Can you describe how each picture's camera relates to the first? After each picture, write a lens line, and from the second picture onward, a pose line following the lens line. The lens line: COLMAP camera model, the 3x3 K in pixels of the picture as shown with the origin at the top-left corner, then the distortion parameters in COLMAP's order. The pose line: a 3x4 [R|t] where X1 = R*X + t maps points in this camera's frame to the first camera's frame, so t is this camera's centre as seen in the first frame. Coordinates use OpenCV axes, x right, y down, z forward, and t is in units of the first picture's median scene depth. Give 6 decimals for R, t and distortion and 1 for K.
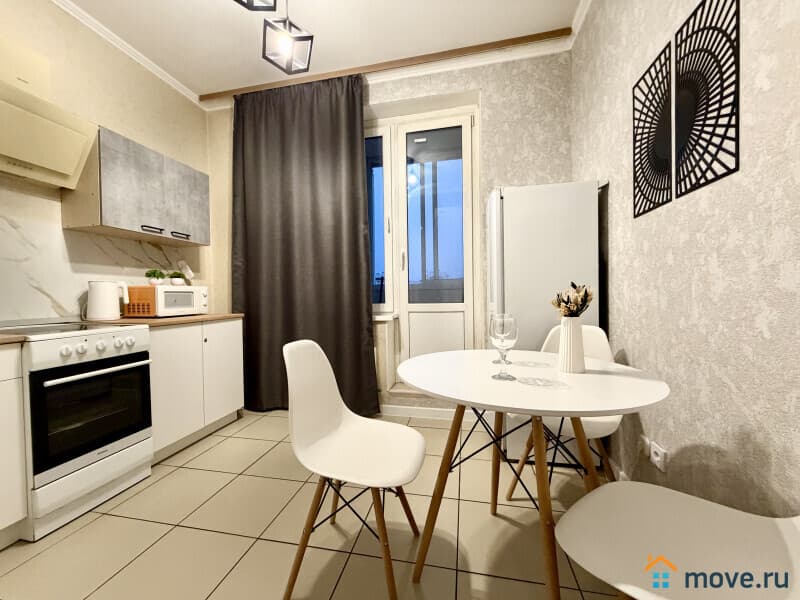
lens RADIAL K [[323.4, 0, 399.0], [0, 323.4, 299.7], [0, 0, 1]] dist [0.000168, 0.000500]
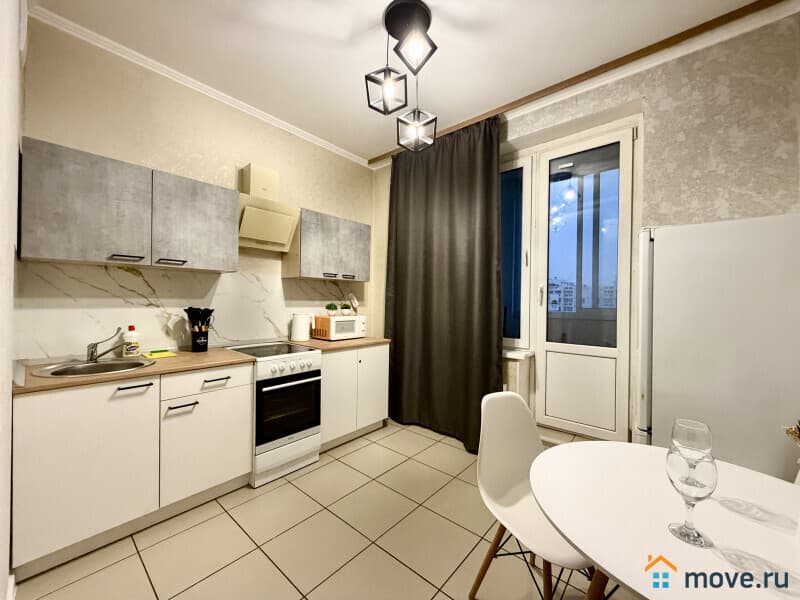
lens RADIAL K [[323.4, 0, 395.0], [0, 323.4, 299.6], [0, 0, 1]] dist [0.000168, 0.000500]
pose [[0.871495, 0.028729, -0.489562, 0.156549], [-0.036333, 0.999321, -0.006036, -0.134204], [0.489056, 0.023048, 0.871948, -0.046352]]
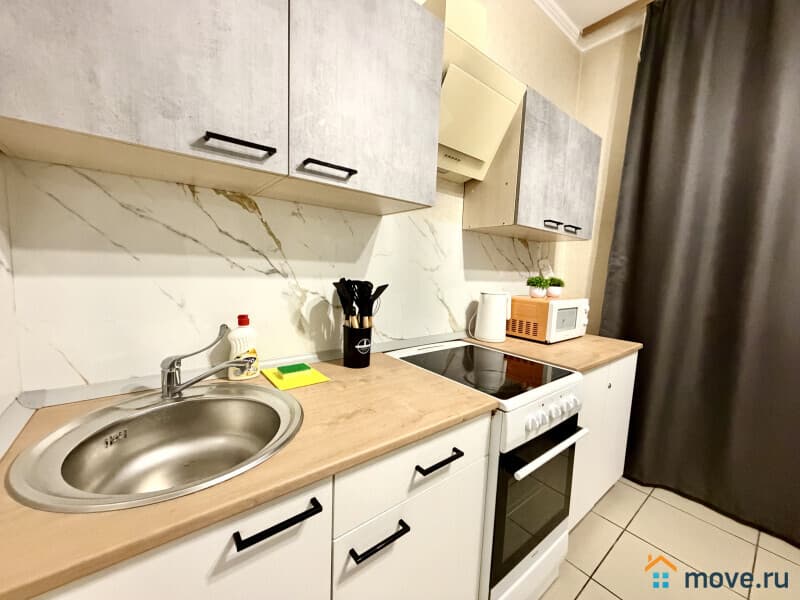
lens RADIAL K [[323.4, 0, 392.3], [0, 323.4, 300.2], [0, 0, 1]] dist [0.000168, 0.000500]
pose [[0.763155, 0.106546, -0.637371, -0.637314], [-0.059782, 0.993725, 0.094537, -0.107830], [0.643444, -0.034043, 0.764736, 0.229879]]
